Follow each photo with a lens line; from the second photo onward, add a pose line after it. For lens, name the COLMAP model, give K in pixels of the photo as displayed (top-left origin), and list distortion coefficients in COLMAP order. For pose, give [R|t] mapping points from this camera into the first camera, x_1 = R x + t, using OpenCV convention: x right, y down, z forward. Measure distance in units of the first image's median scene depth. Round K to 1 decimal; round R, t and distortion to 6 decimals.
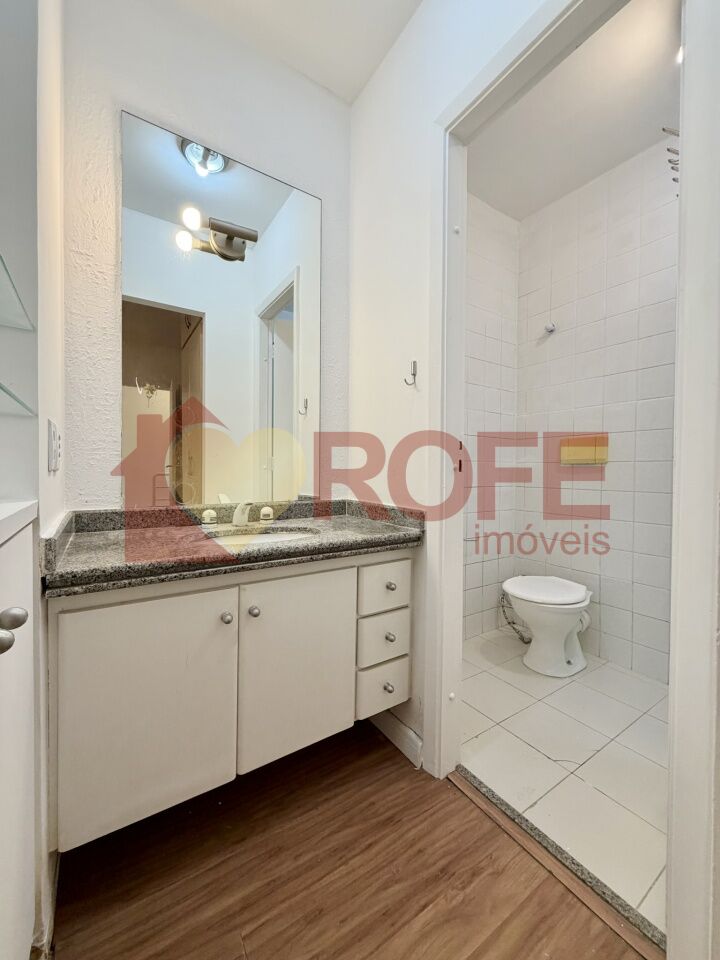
lens RADIAL K [[380.9, 0, 358.1], [0, 380.9, 478.8], [0, 0, 1]] dist [-0.000245, -0.000059]
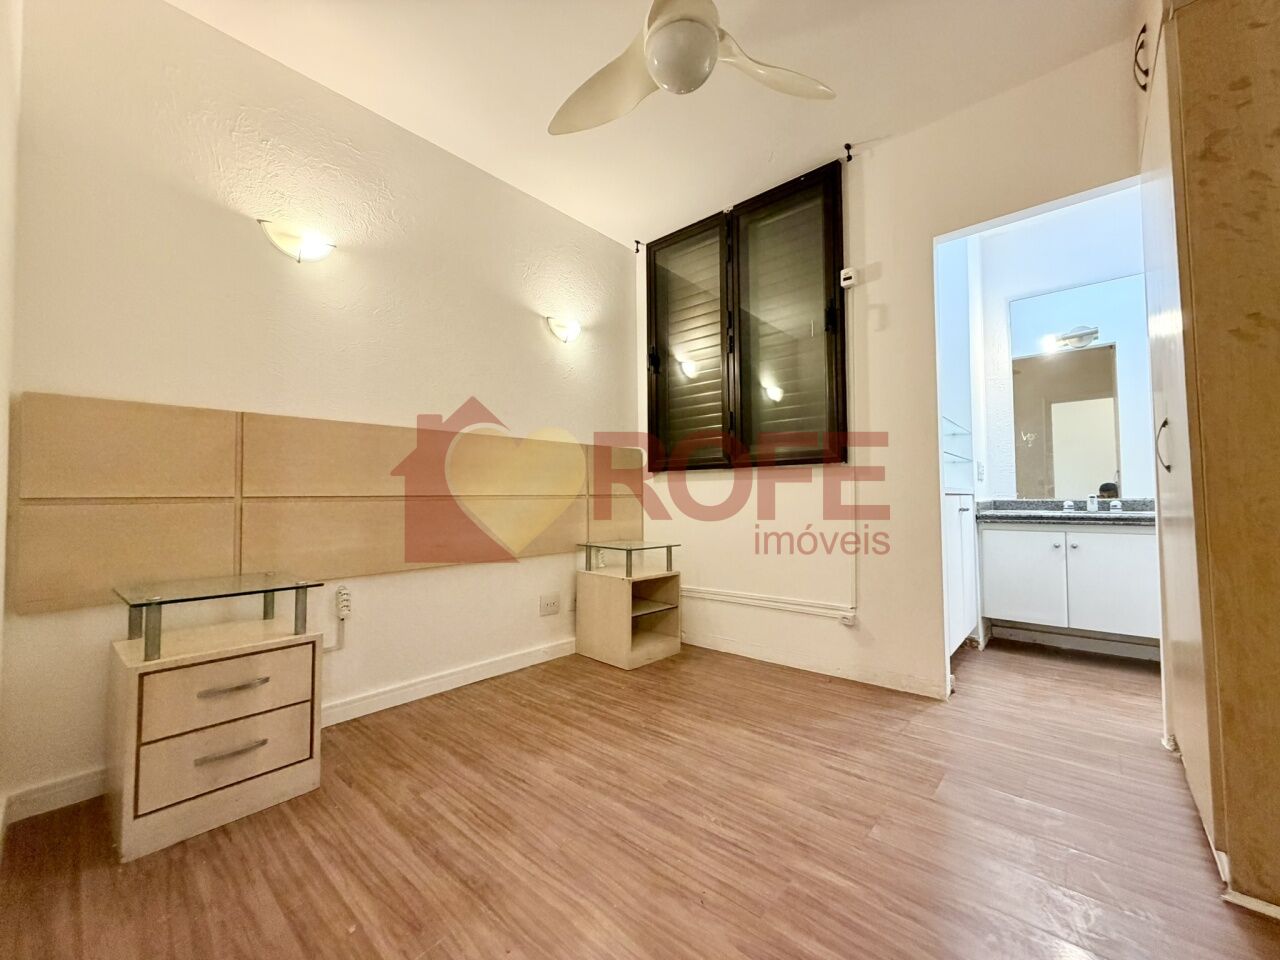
lens RADIAL K [[507.9, 0, 638.4], [0, 507.9, 479.1], [0, 0, 1]] dist [-0.000245, -0.000059]
pose [[0.260010, -0.041364, -0.964719, 2.042442], [-0.005534, 0.999002, -0.044325, 0.148528], [0.965590, 0.016864, 0.259522, -2.272014]]
